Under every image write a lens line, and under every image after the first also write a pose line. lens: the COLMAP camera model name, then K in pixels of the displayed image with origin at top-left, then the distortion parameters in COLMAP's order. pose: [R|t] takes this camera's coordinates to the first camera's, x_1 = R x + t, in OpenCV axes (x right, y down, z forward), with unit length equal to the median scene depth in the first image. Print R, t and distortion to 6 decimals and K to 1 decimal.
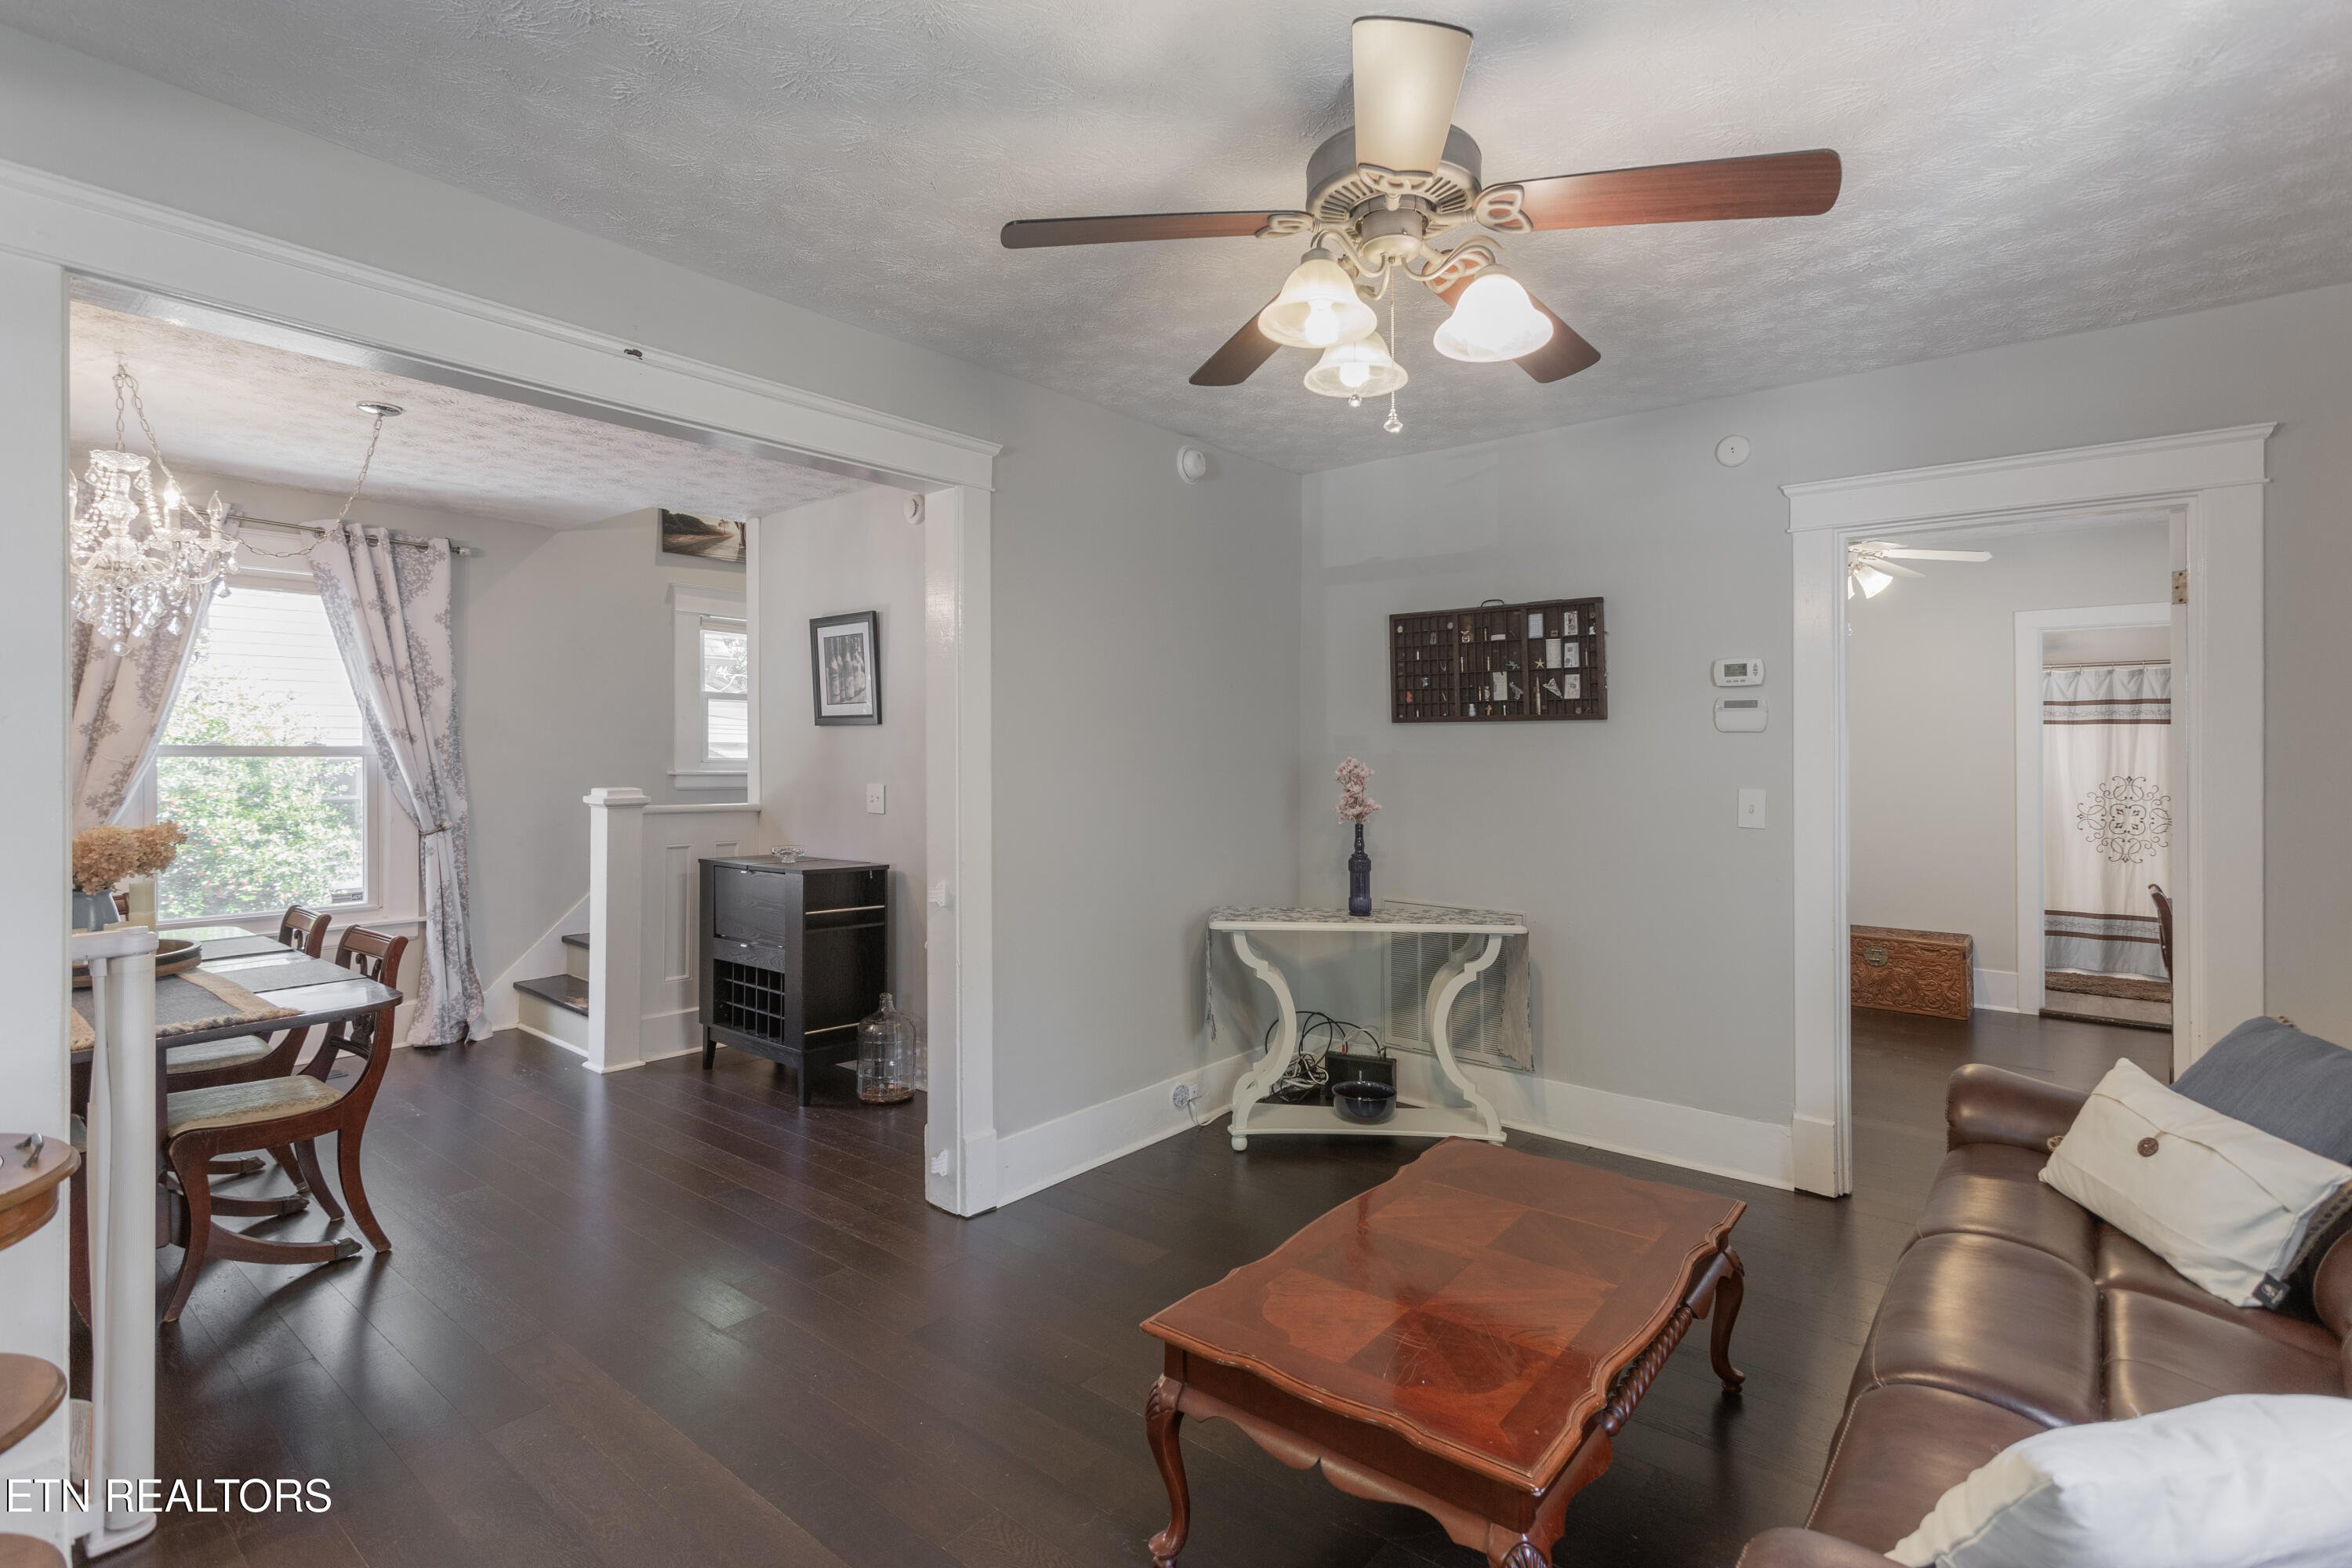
lens RADIAL K [[1121.8, 0, 1154.6], [0, 1121.8, 745.8], [0, 0, 1]] dist [-0.001251, 0.003915]
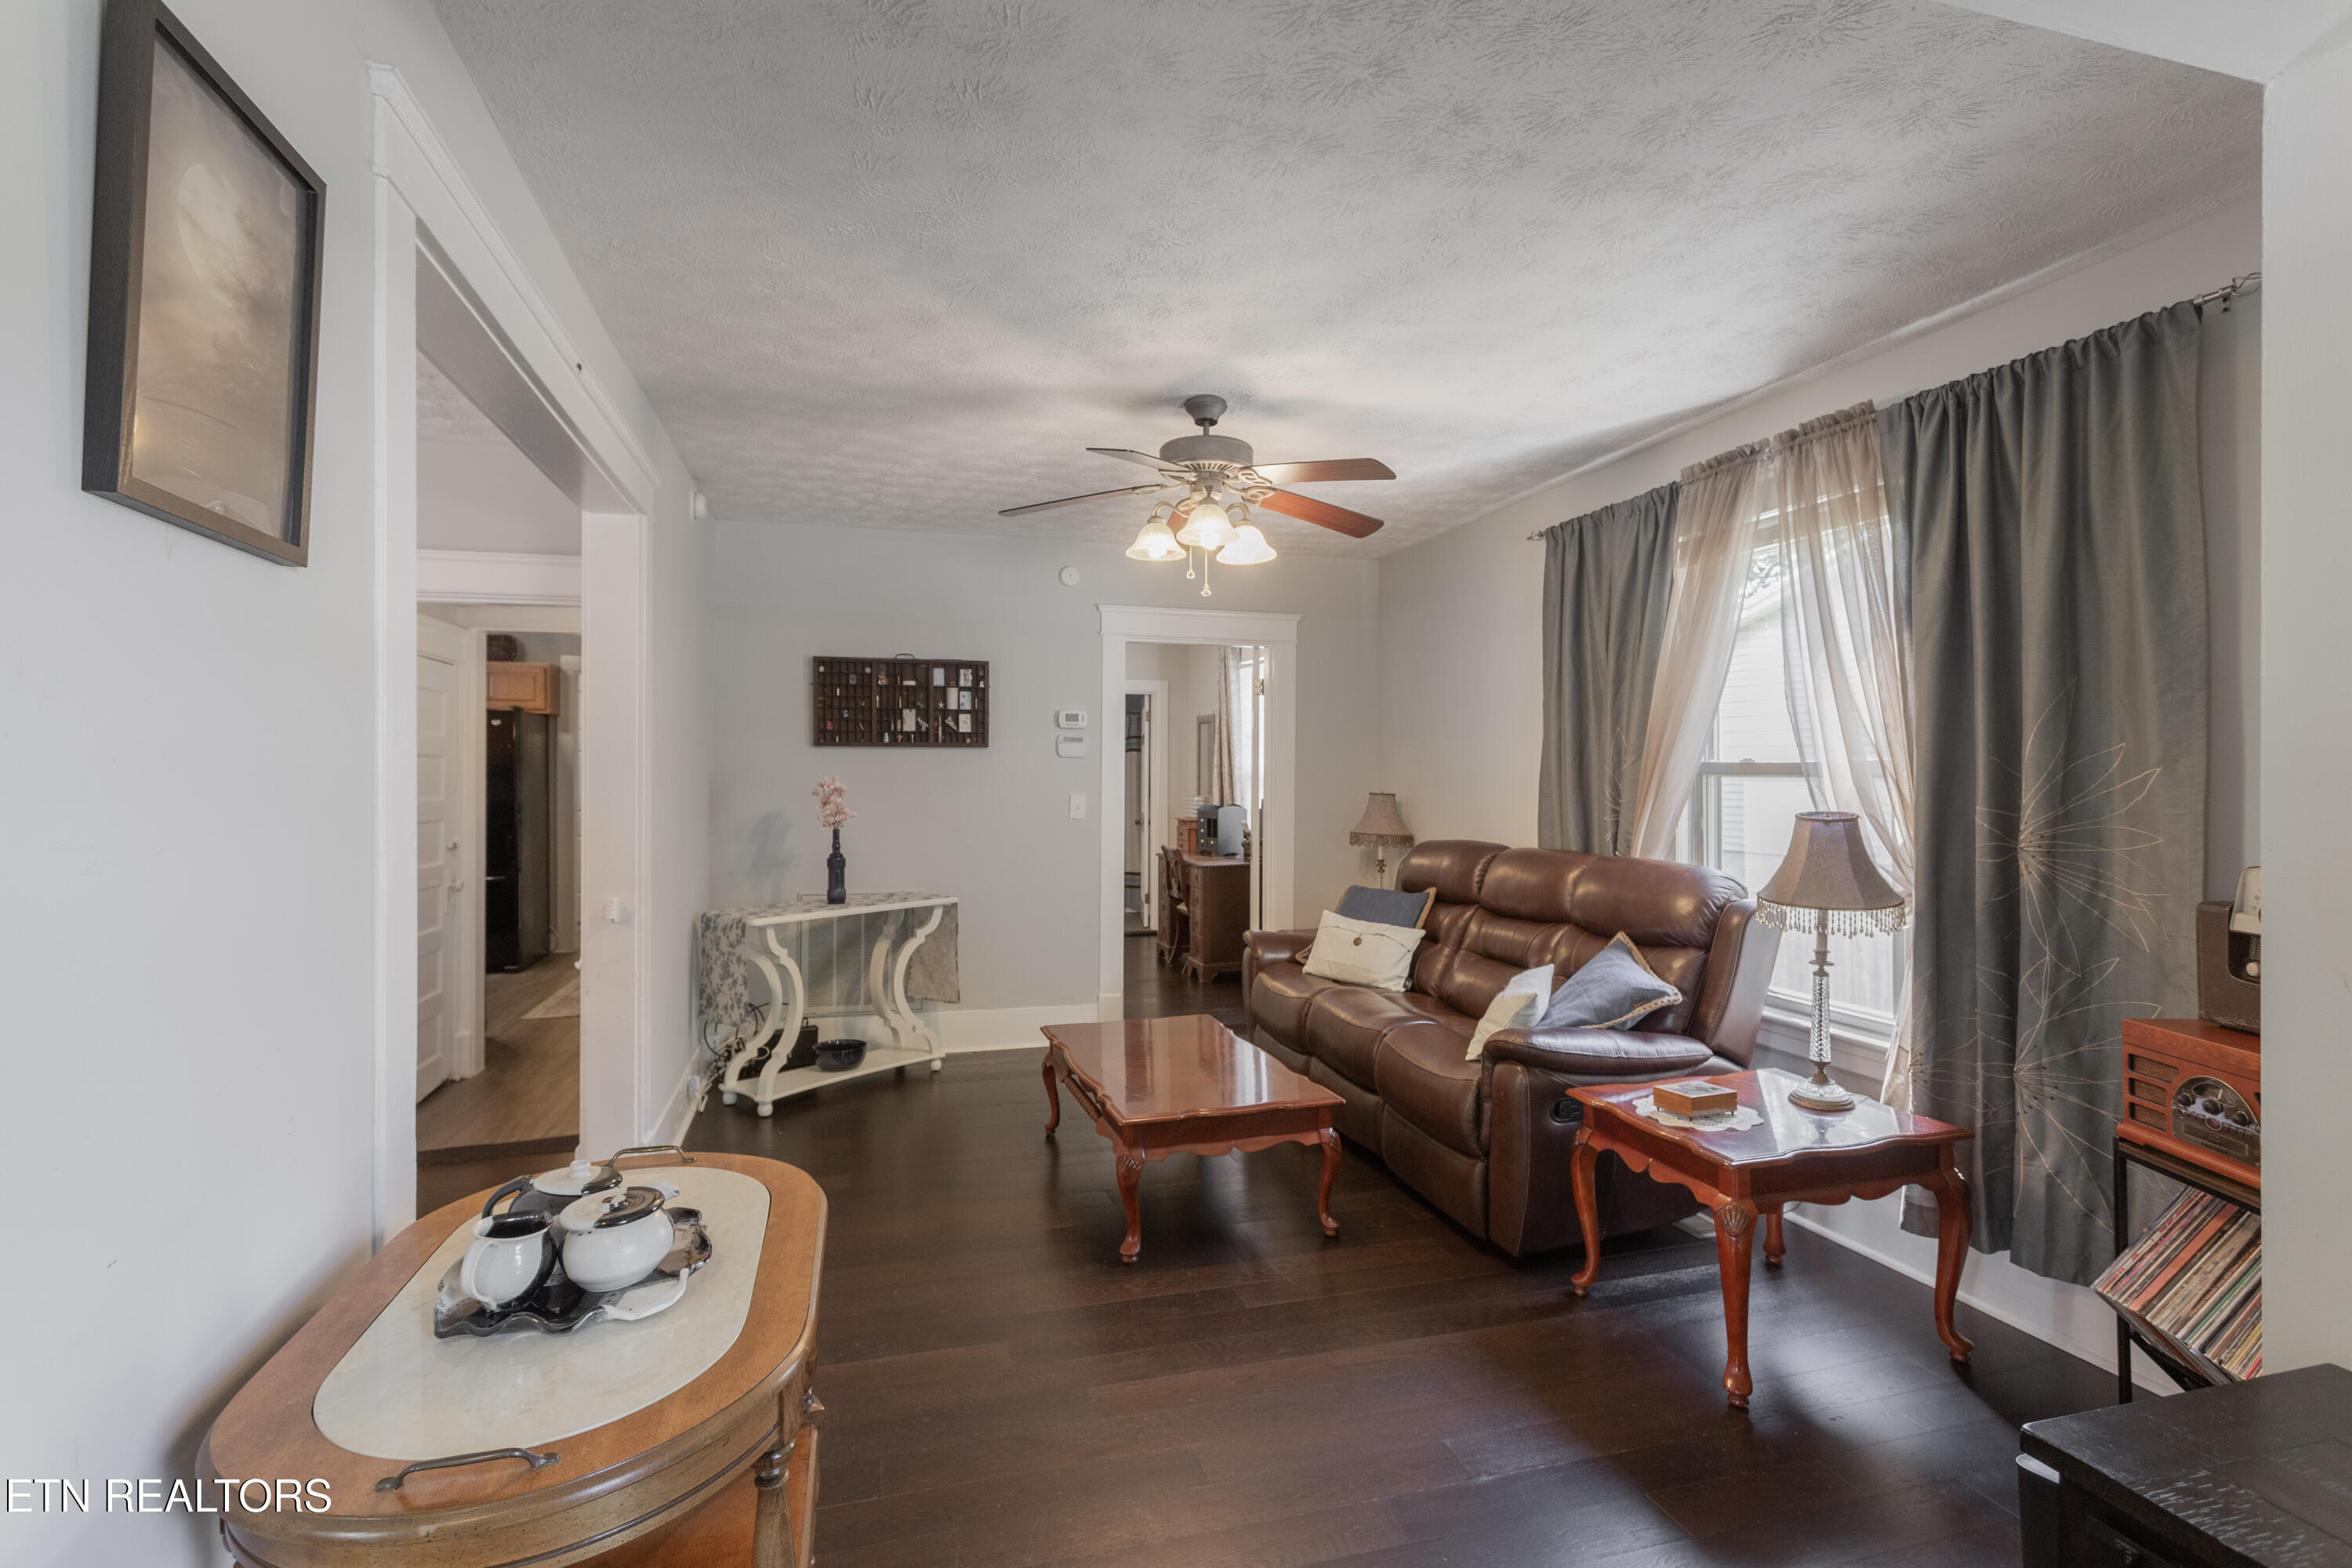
lens RADIAL K [[1121.8, 0, 1165.2], [0, 1121.8, 767.0], [0, 0, 1]] dist [-0.001251, 0.003915]
pose [[0.566485, 0.001053, 0.824071, -0.597780], [-0.005042, 0.999985, 0.002188, -0.002700], [-0.824056, -0.005394, 0.566482, 0.008940]]
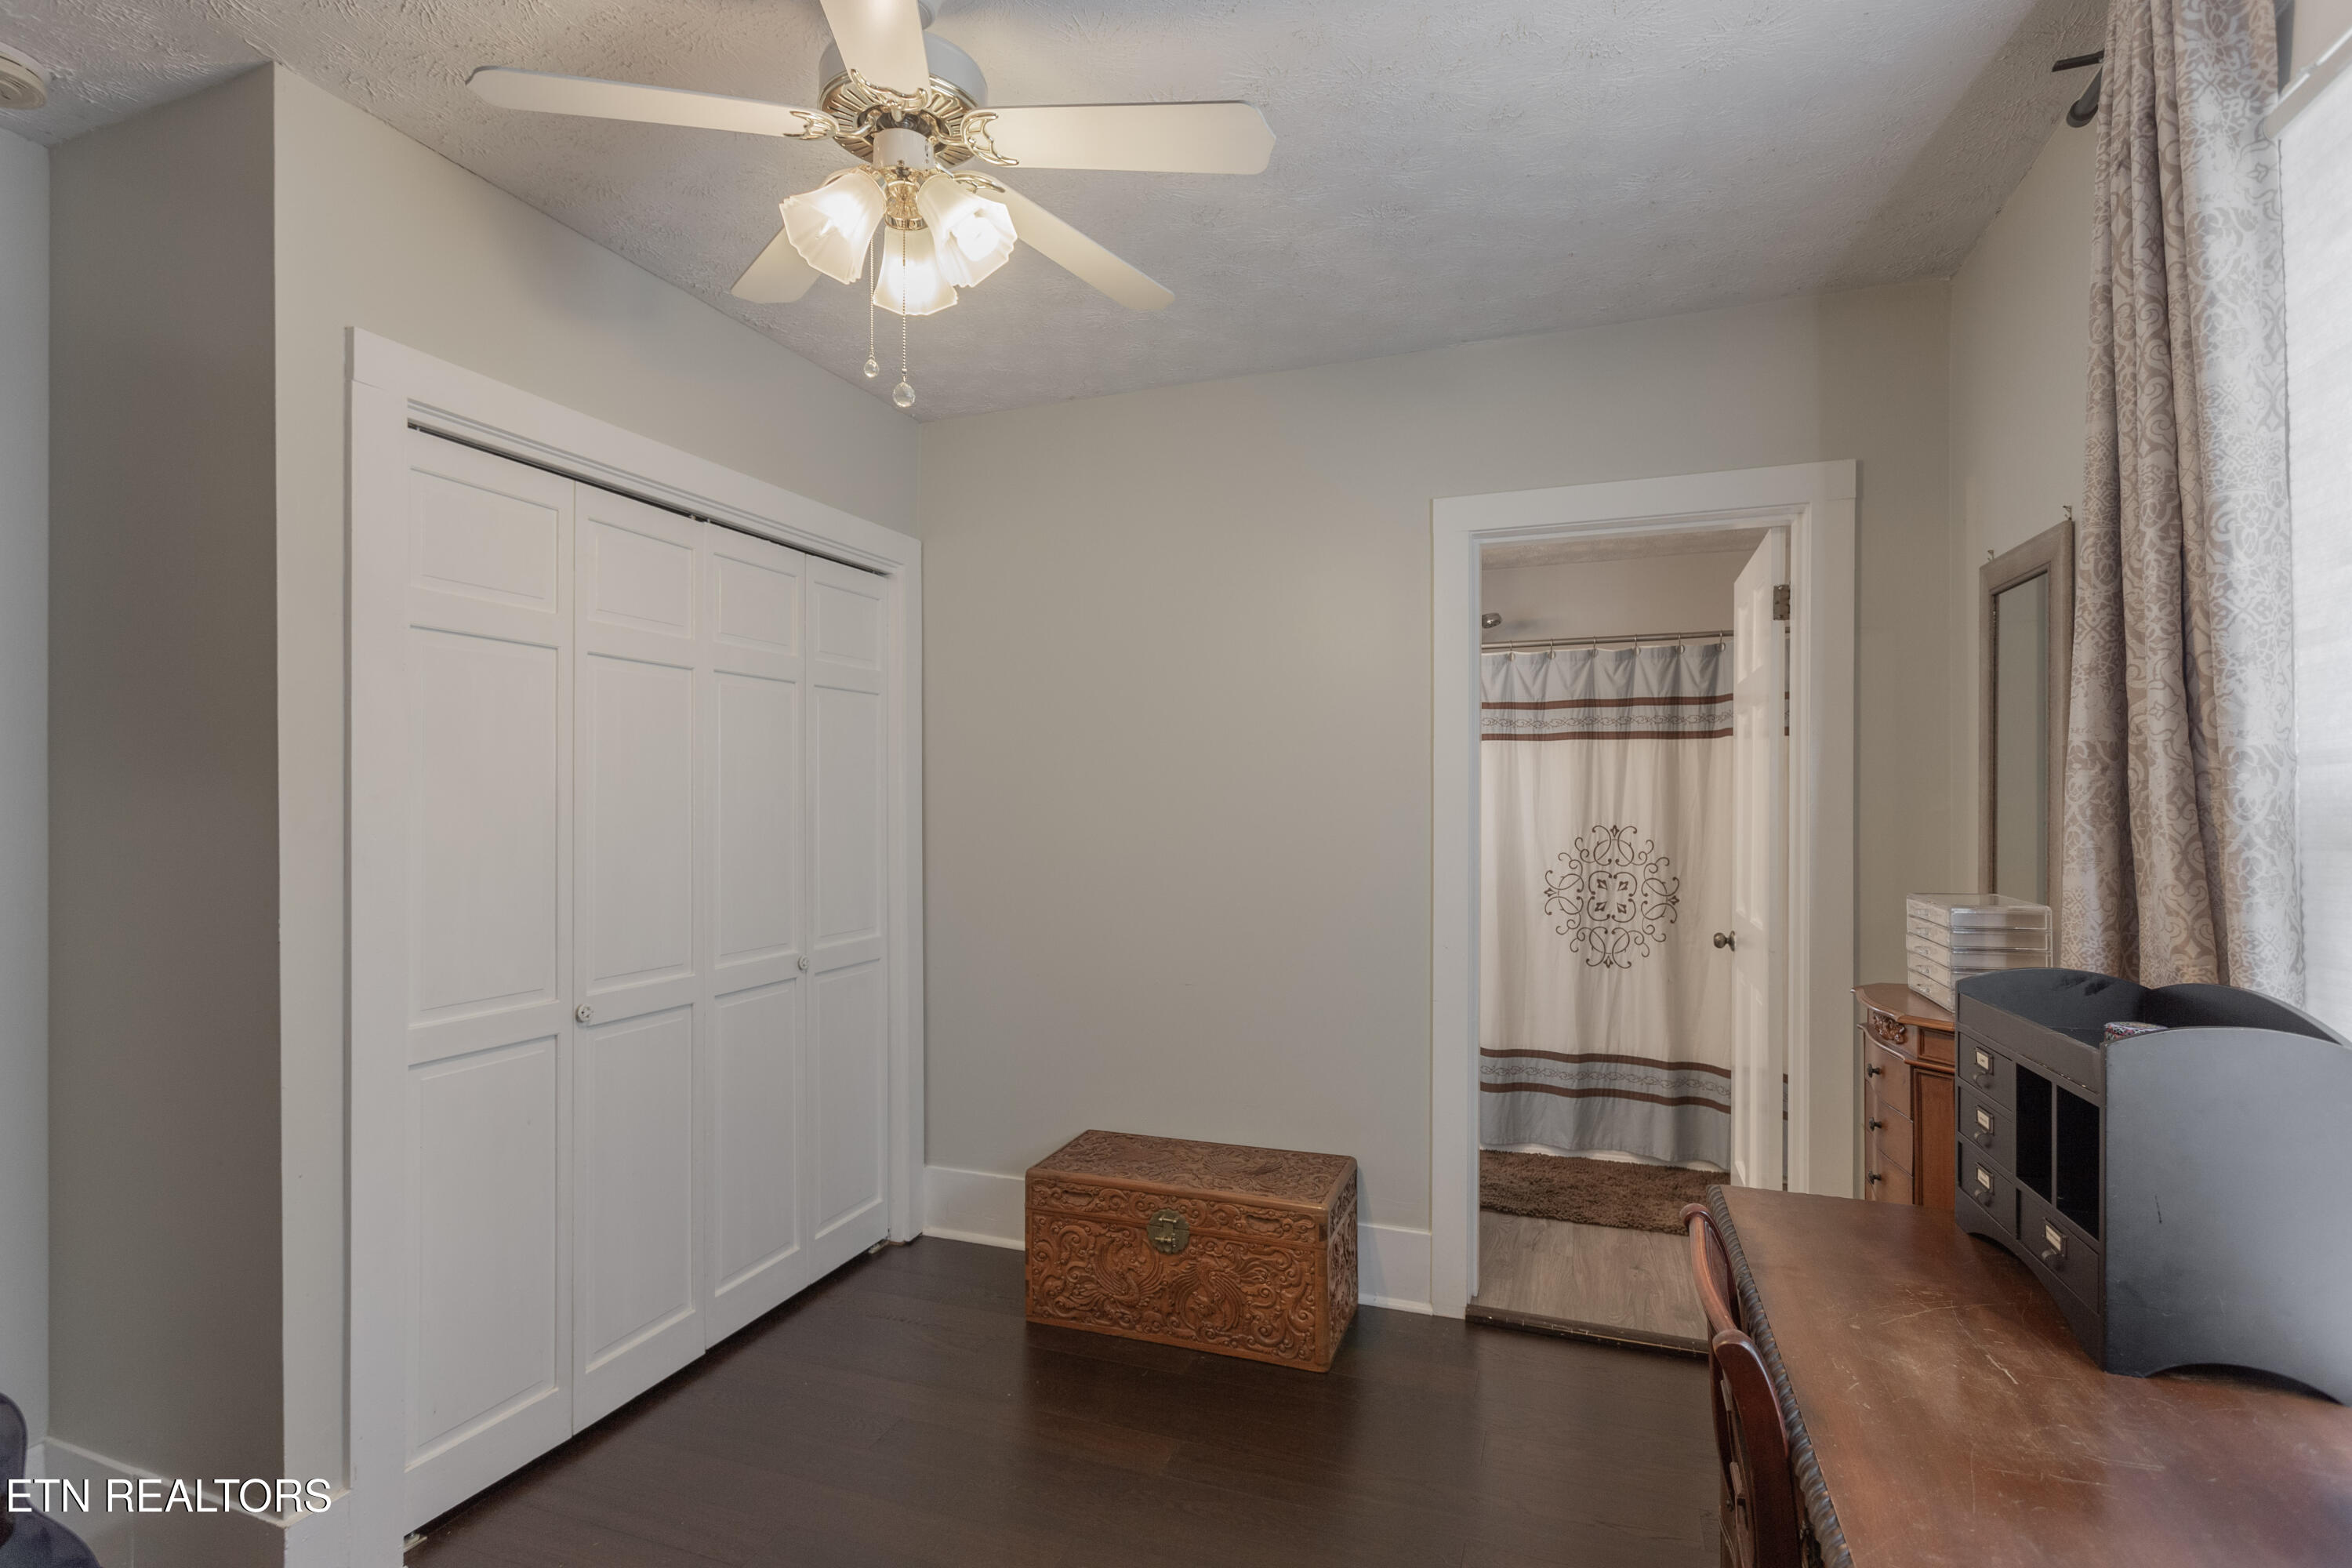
lens RADIAL K [[1121.8, 0, 1161.2], [0, 1121.8, 817.5], [0, 0, 1]] dist [-0.001251, 0.003915]
pose [[0.943337, -0.009773, 0.331694, 0.709022], [0.001302, 0.999668, 0.025752, 0.011065], [-0.331835, -0.023861, 0.943036, 0.830032]]
